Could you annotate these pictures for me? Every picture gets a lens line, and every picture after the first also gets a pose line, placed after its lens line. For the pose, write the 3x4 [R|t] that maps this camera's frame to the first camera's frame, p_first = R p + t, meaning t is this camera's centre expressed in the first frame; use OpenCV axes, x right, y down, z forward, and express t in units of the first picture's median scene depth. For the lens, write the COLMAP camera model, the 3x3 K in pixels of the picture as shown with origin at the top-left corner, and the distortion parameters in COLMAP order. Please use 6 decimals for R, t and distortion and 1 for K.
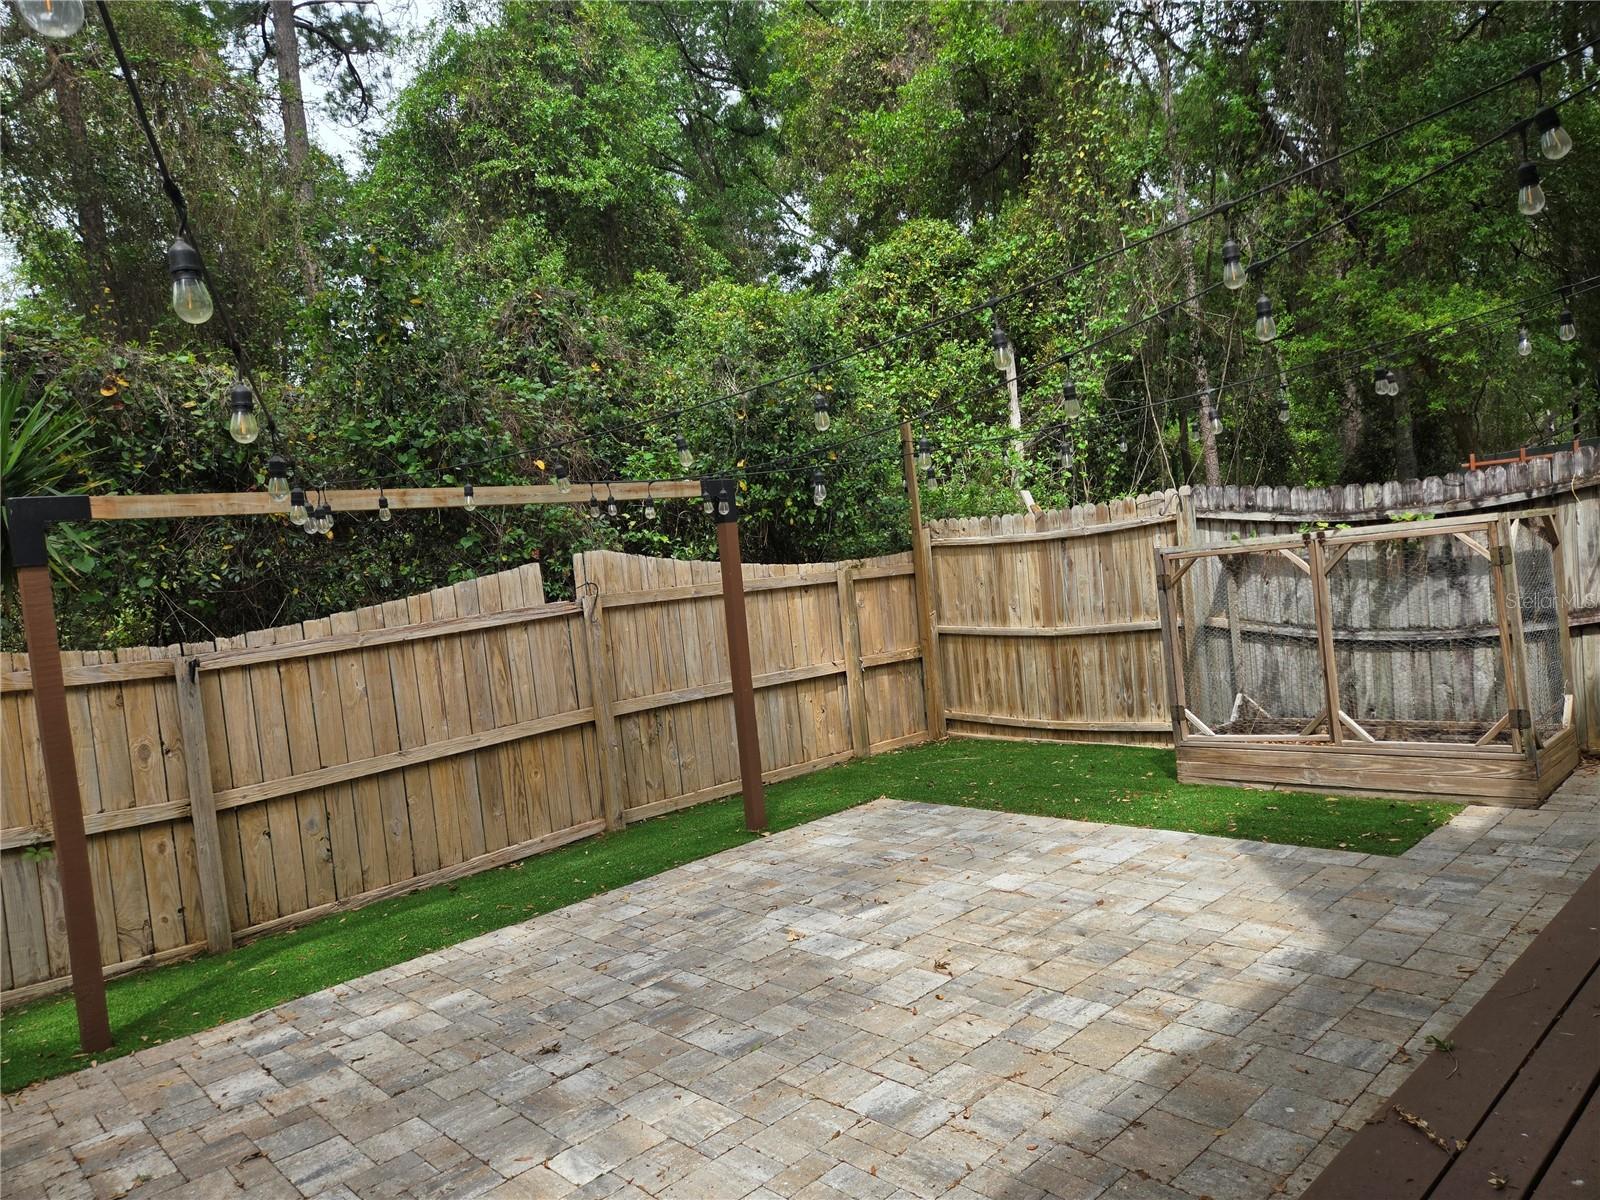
lens RADIAL K [[1066.7, 0, 788.8], [0, 1066.7, 601.6], [0, 0, 1]] dist [0.070395, -0.069230]
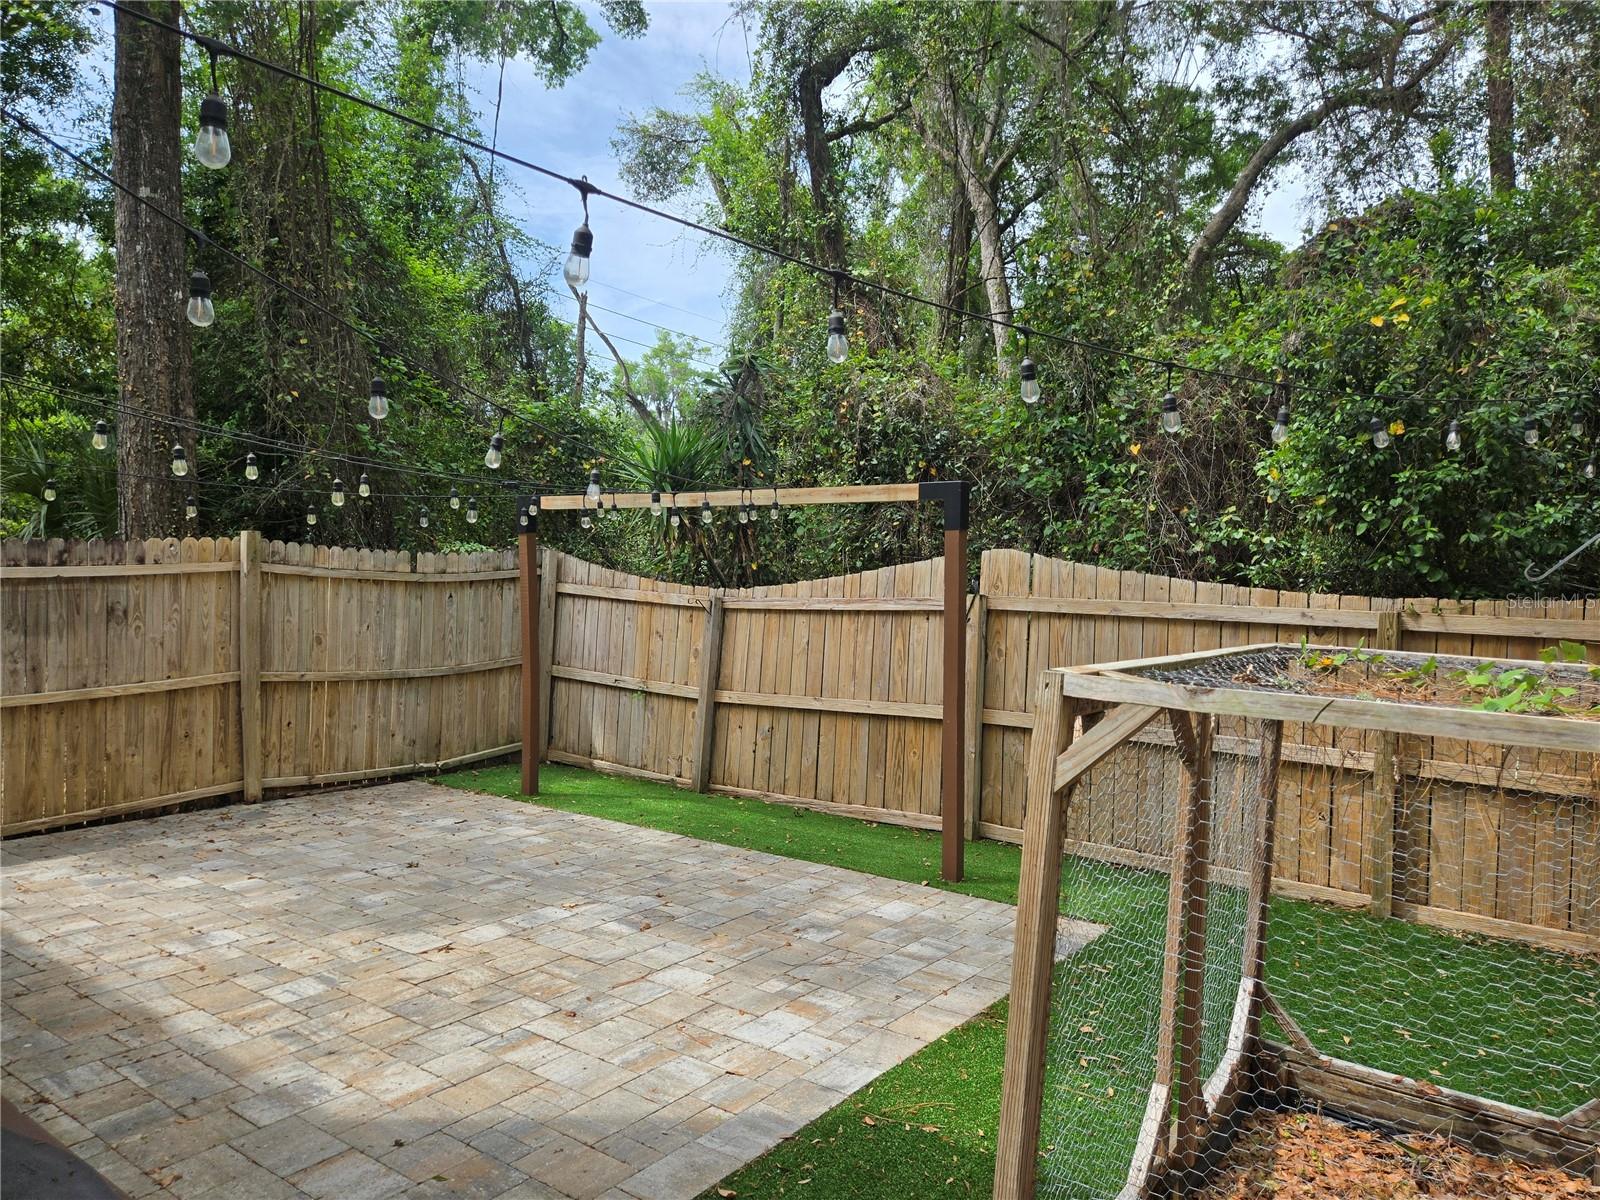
lens RADIAL K [[1066.7, 0, 813.4], [0, 1066.7, 599.2], [0, 0, 1]] dist [0.070395, -0.069230]
pose [[0.204343, 0.132090, -0.969947, 1.011159], [-0.079045, 0.989845, 0.118147, -0.146152], [0.975703, 0.052526, 0.212709, 0.899467]]
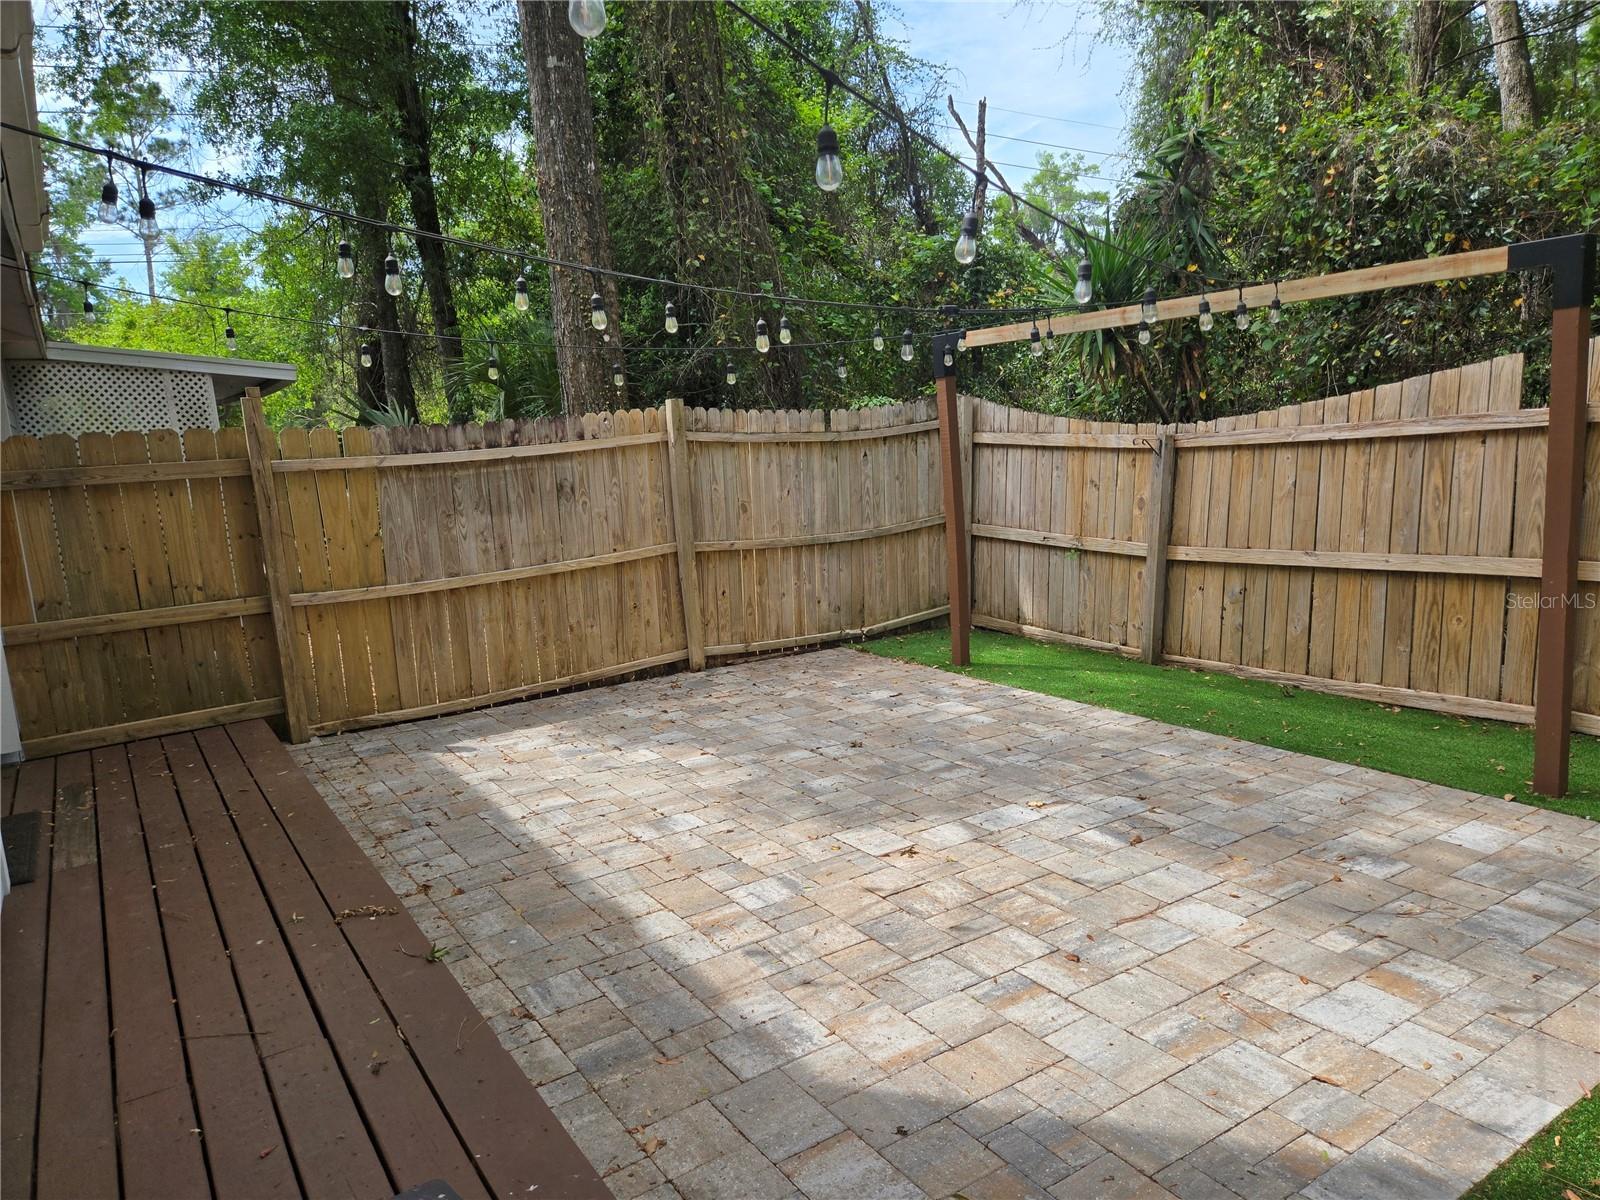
lens RADIAL K [[1066.7, 0, 811.6], [0, 1066.7, 598.2], [0, 0, 1]] dist [0.070395, -0.069230]
pose [[-0.137044, 0.262778, -0.955074, 0.826804], [0.029059, 0.964823, 0.261290, -0.115573], [0.990139, 0.008055, -0.139859, 0.845276]]
